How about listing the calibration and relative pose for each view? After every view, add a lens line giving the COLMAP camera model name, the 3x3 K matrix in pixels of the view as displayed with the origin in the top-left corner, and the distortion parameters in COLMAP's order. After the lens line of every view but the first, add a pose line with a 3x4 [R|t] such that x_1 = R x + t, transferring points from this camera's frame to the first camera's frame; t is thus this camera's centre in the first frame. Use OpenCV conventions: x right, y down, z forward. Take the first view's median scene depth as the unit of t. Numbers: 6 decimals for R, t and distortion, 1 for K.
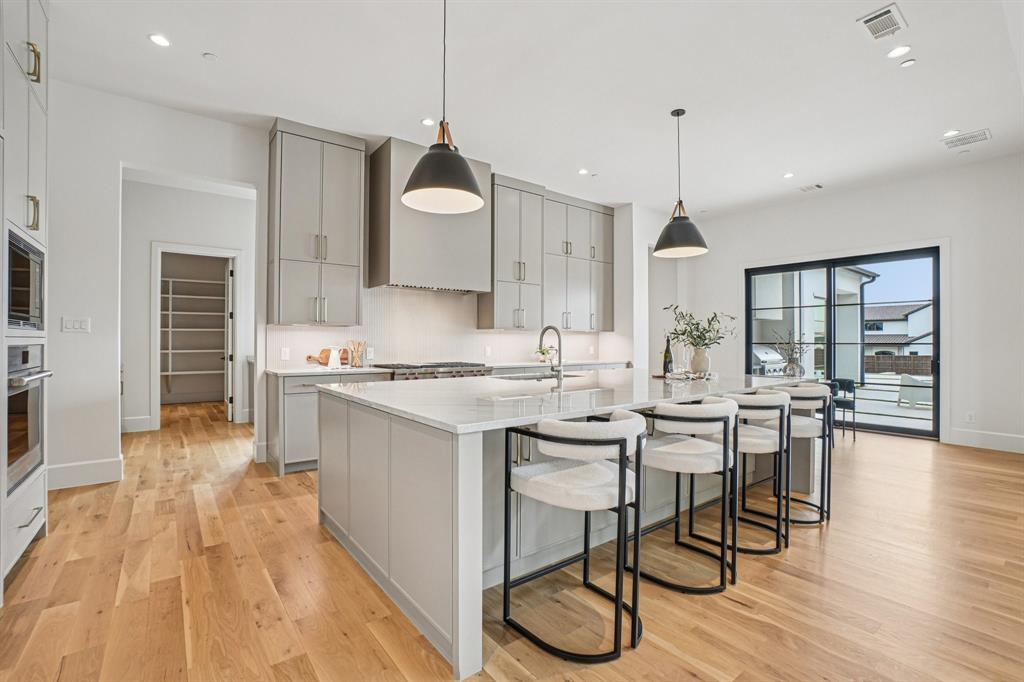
lens RADIAL K [[458.0, 0, 502.8], [0, 458.0, 336.8], [0, 0, 1]] dist [-0.042863, 0.009916]
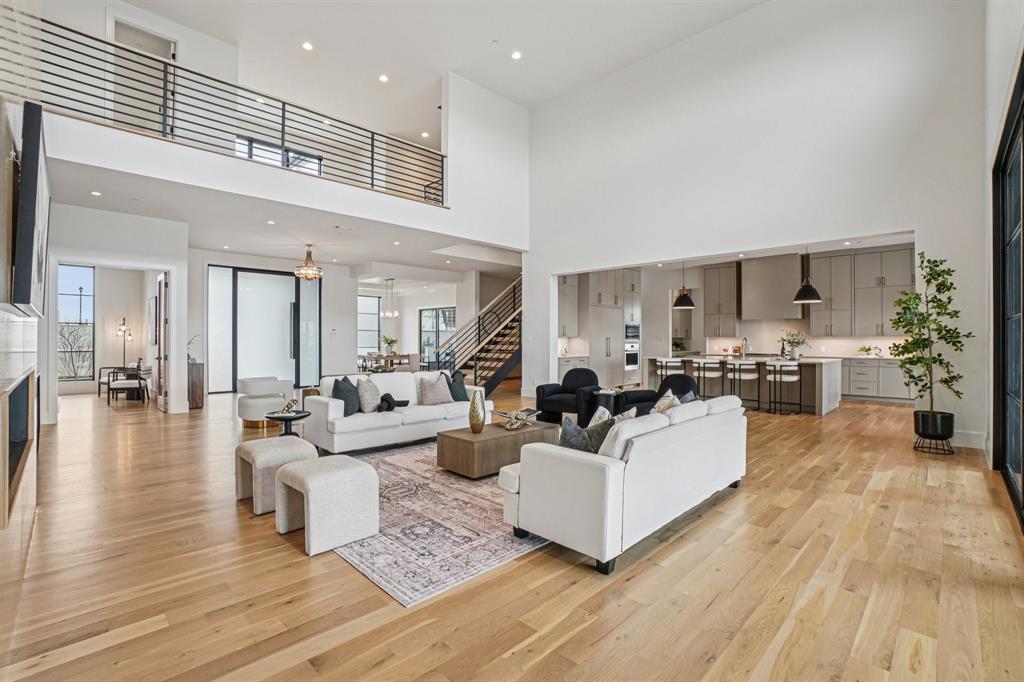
lens RADIAL K [[458.0, 0, 513.3], [0, 458.0, 340.0], [0, 0, 1]] dist [-0.042863, 0.009916]
pose [[0.146778, -0.001003, -0.989169, 1.952652], [0.010323, 0.999947, 0.000518, -0.021626], [0.989116, -0.010287, 0.146780, -0.563919]]
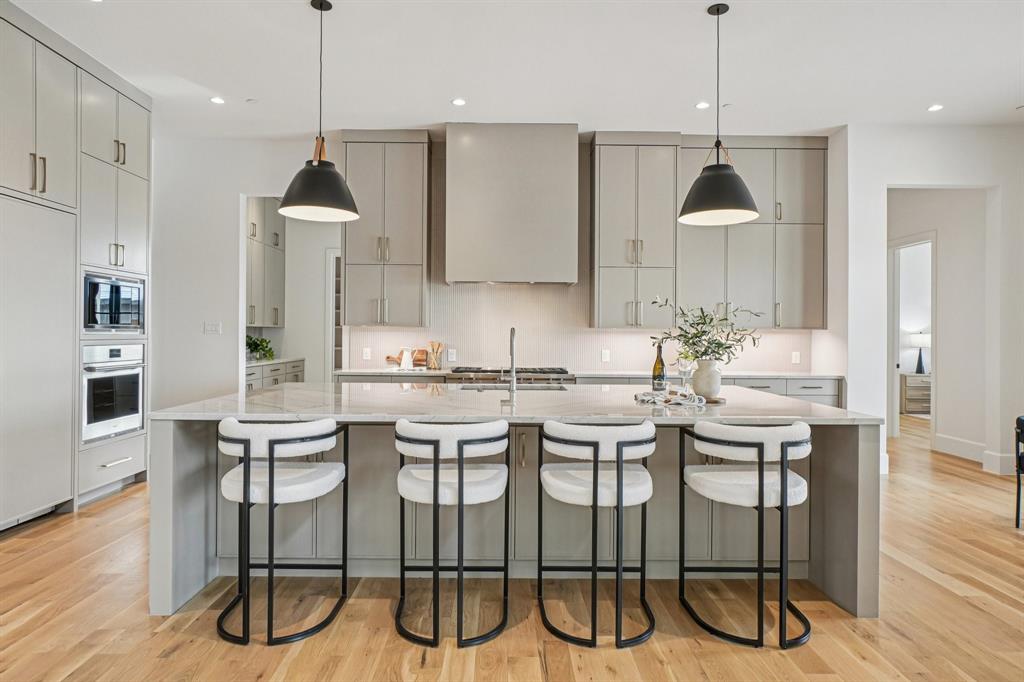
lens RADIAL K [[602.6, 0, 503.6], [0, 602.6, 336.3], [0, 0, 1]] dist [-0.014566, 0.006093]
pose [[0.803654, 0.005328, -0.595073, 0.577571], [0.000140, 0.999958, 0.009142, -0.014409], [0.595097, -0.007430, 0.803619, 0.076454]]
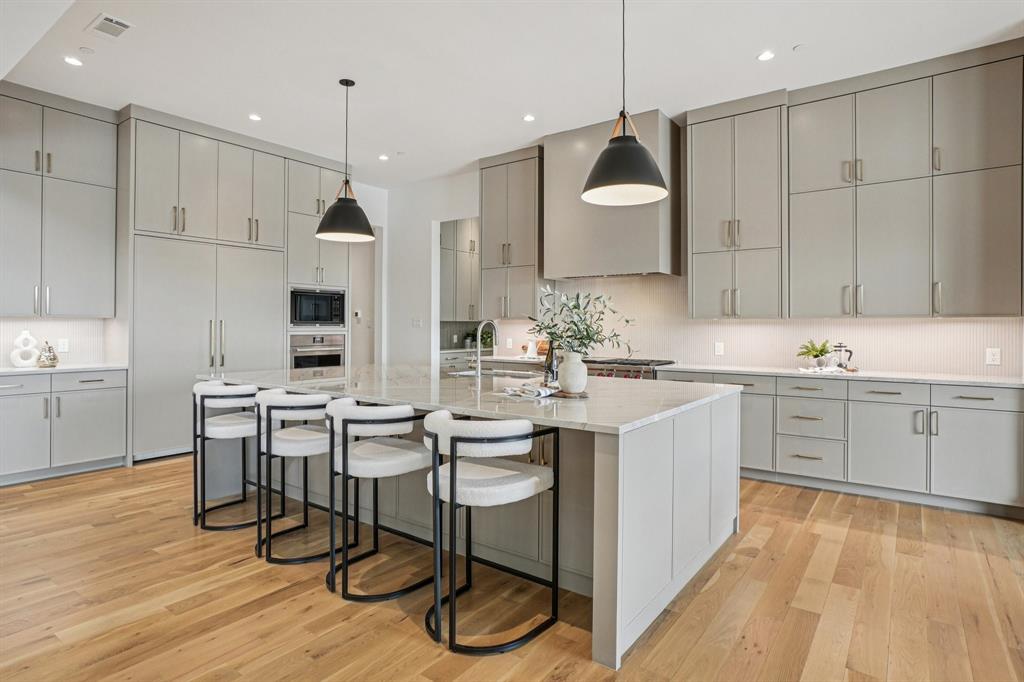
lens RADIAL K [[546.1, 0, 504.8], [0, 546.1, 328.1], [0, 0, 1]] dist [-0.029706, 0.004779]
pose [[0.283115, 0.001236, -0.959085, 0.908332], [0.007289, 0.999968, 0.003441, -0.008637], [0.959058, -0.007965, 0.283097, 0.553982]]
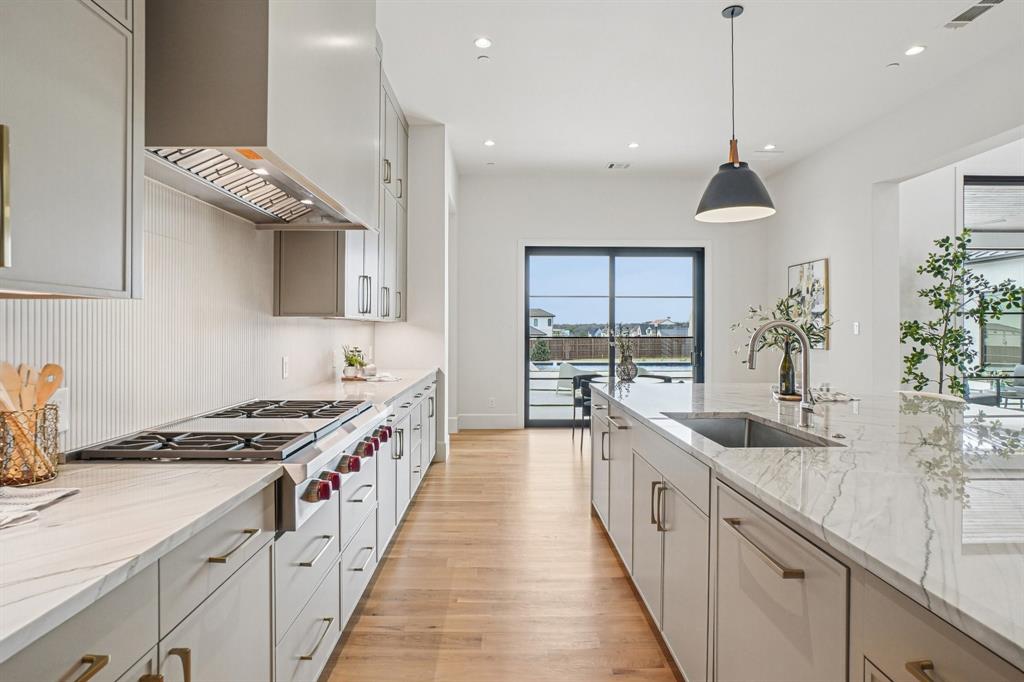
lens RADIAL K [[546.1, 0, 502.7], [0, 546.1, 332.9], [0, 0, 1]] dist [-0.029706, 0.004779]
pose [[0.590294, -0.005364, 0.807171, -0.418592], [-0.011009, 0.999831, 0.014696, -0.012751], [-0.807114, -0.017561, 0.590135, 0.687603]]
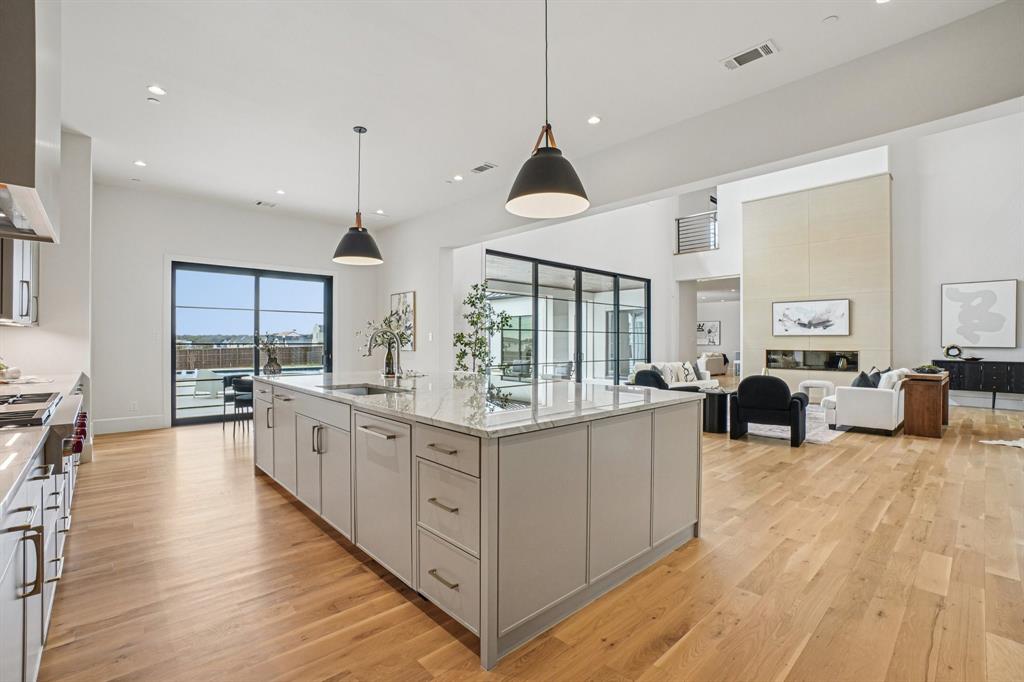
lens RADIAL K [[458.0, 0, 506.8], [0, 458.0, 340.4], [0, 0, 1]] dist [-0.042863, 0.009916]
pose [[-0.099817, 0.000847, 0.995005, -0.610527], [-0.015980, 0.999869, -0.002455, -0.002589], [-0.994877, -0.016146, -0.099791, 0.655436]]
